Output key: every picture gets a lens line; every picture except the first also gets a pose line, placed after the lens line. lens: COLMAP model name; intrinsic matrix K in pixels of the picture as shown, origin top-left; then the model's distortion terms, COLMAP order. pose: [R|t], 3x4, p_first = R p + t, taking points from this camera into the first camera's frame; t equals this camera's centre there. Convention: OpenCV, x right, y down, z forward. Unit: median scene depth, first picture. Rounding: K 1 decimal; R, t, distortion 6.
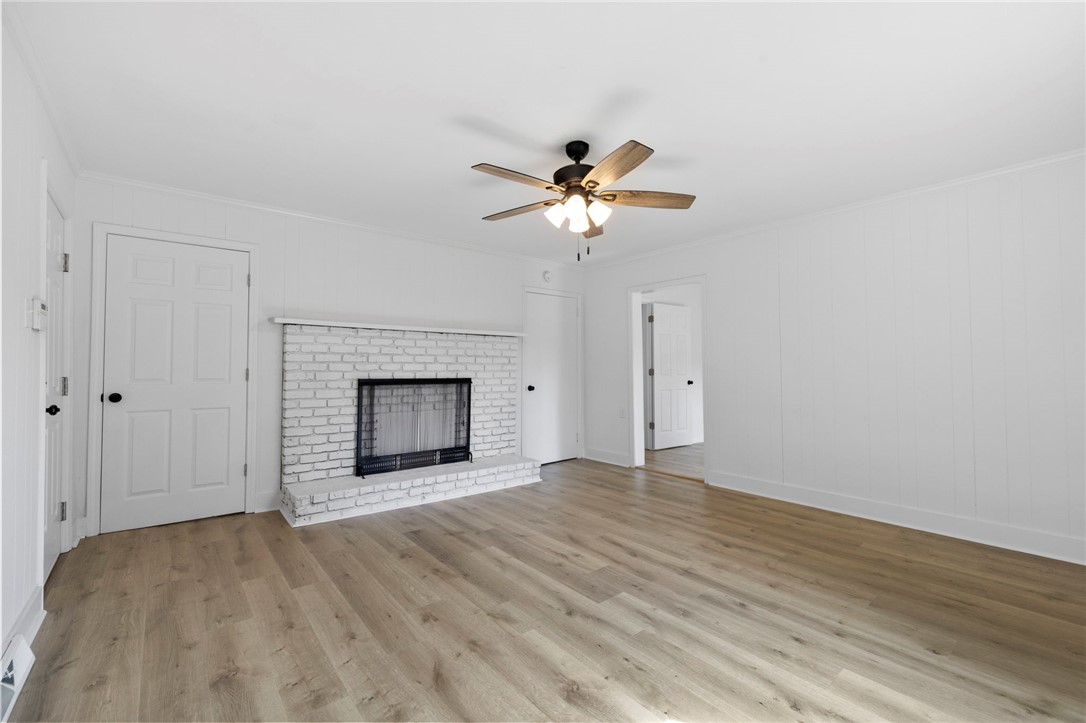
lens RADIAL K [[455.2, 0, 540.2], [0, 455.2, 357.9], [0, 0, 1]] dist [-0.000446, 0.000487]
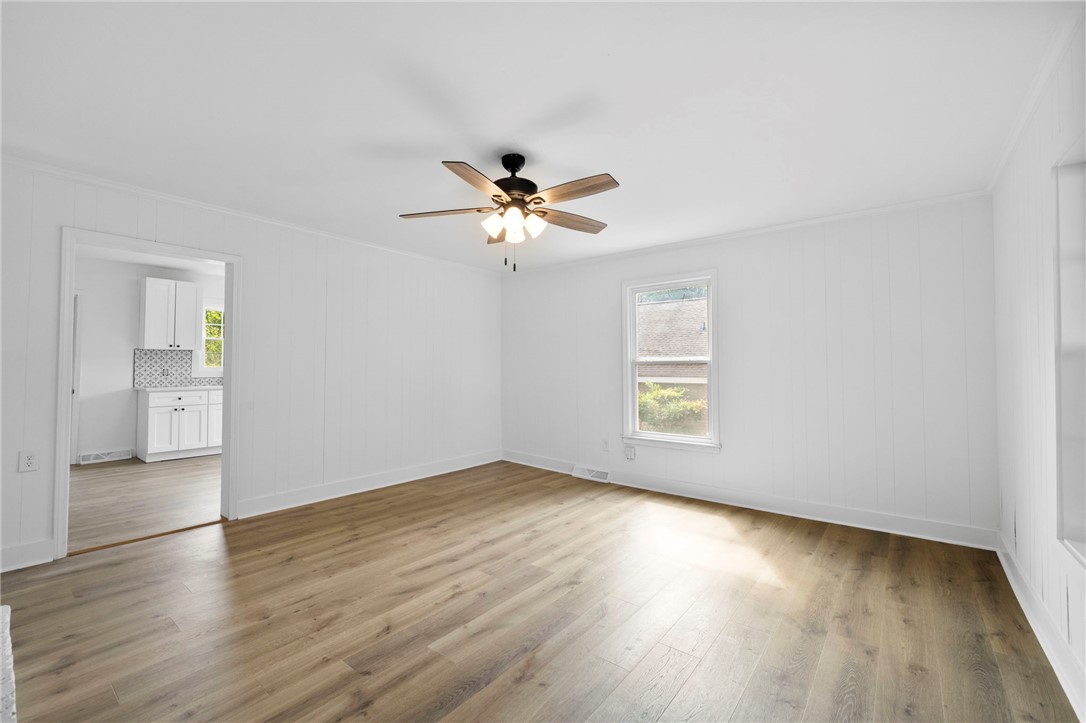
lens RADIAL K [[455.2, 0, 540.2], [0, 455.2, 357.9], [0, 0, 1]] dist [-0.000446, 0.000487]
pose [[-0.201592, 0.023122, 0.979197, -0.874640], [-0.022828, 0.999339, -0.028297, 0.008978], [-0.979204, -0.028058, -0.200931, 1.081329]]
